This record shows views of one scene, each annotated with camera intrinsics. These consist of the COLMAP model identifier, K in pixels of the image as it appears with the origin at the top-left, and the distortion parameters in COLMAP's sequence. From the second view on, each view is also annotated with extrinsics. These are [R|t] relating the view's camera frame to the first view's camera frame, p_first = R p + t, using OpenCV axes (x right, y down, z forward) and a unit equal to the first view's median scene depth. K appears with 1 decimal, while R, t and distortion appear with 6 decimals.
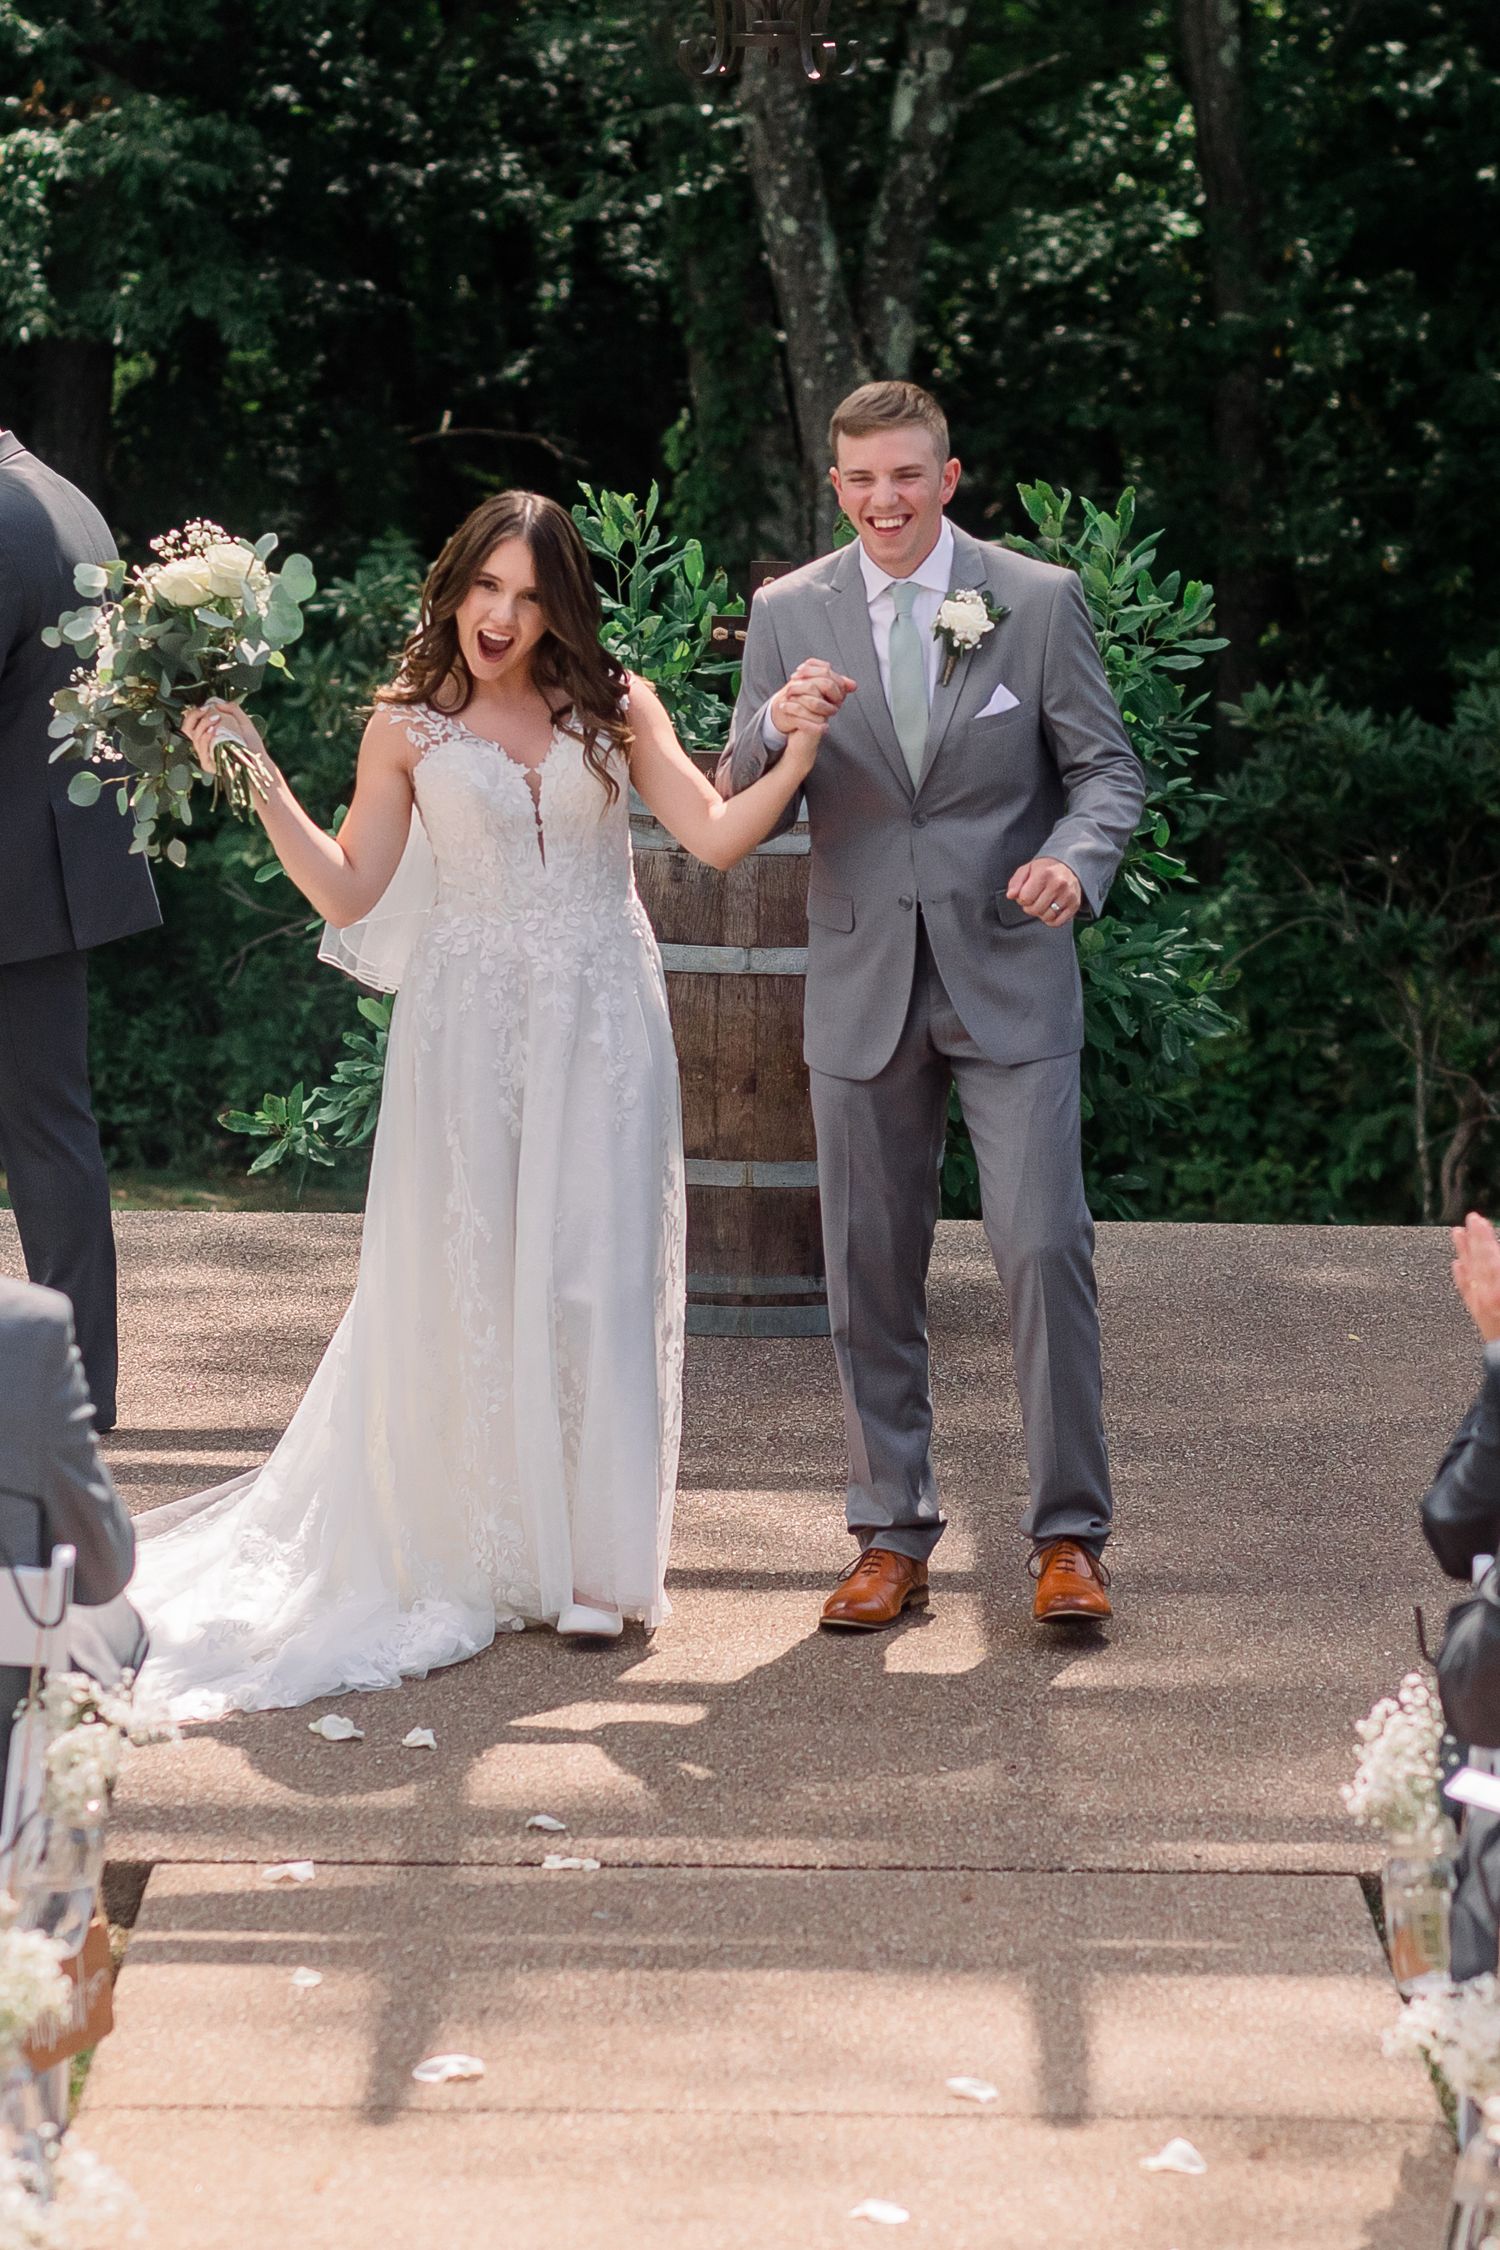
lens RADIAL K [[7277.8, 0, 750.0], [0, 7277.8, 1125.0], [0, 0, 1]] dist [-0.309736, -2.234496]
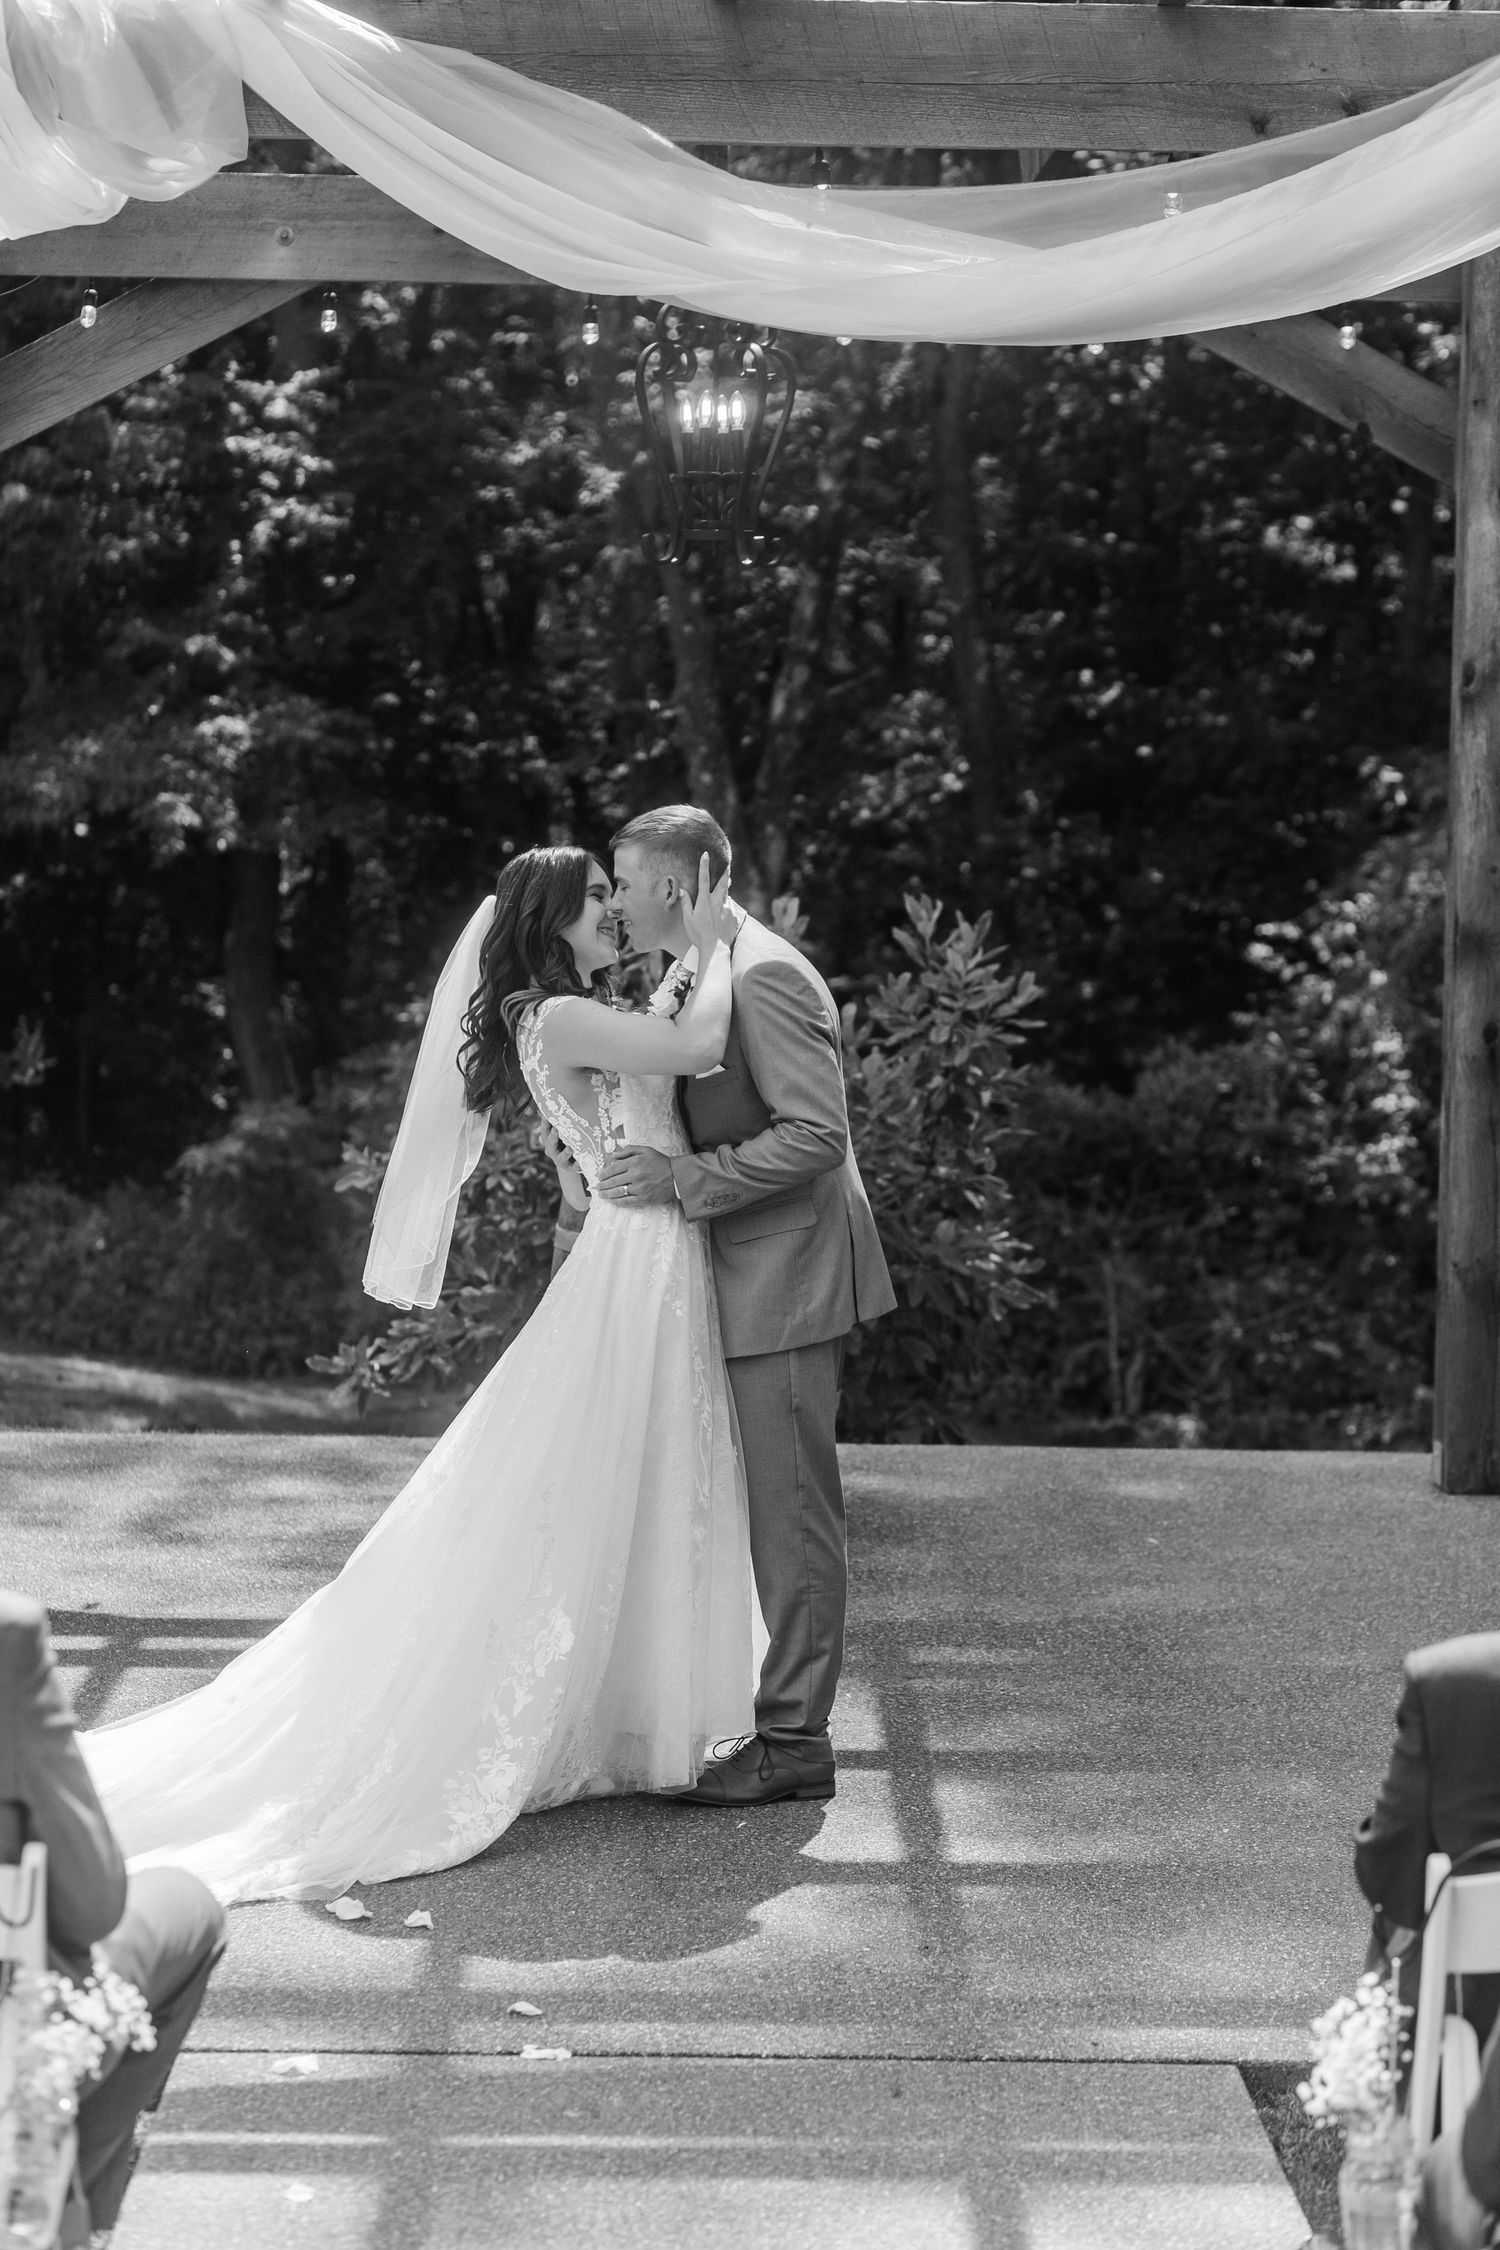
lens RADIAL K [[7277.8, 0, 750.0], [0, 7277.8, 1125.0], [0, 0, 1]] dist [-0.309736, -2.234496]
pose [[0.999982, 0.004384, 0.004013, 0.002093], [-0.004211, 0.999101, -0.042190, 0.004286], [-0.004194, 0.042172, 0.999102, -0.138012]]
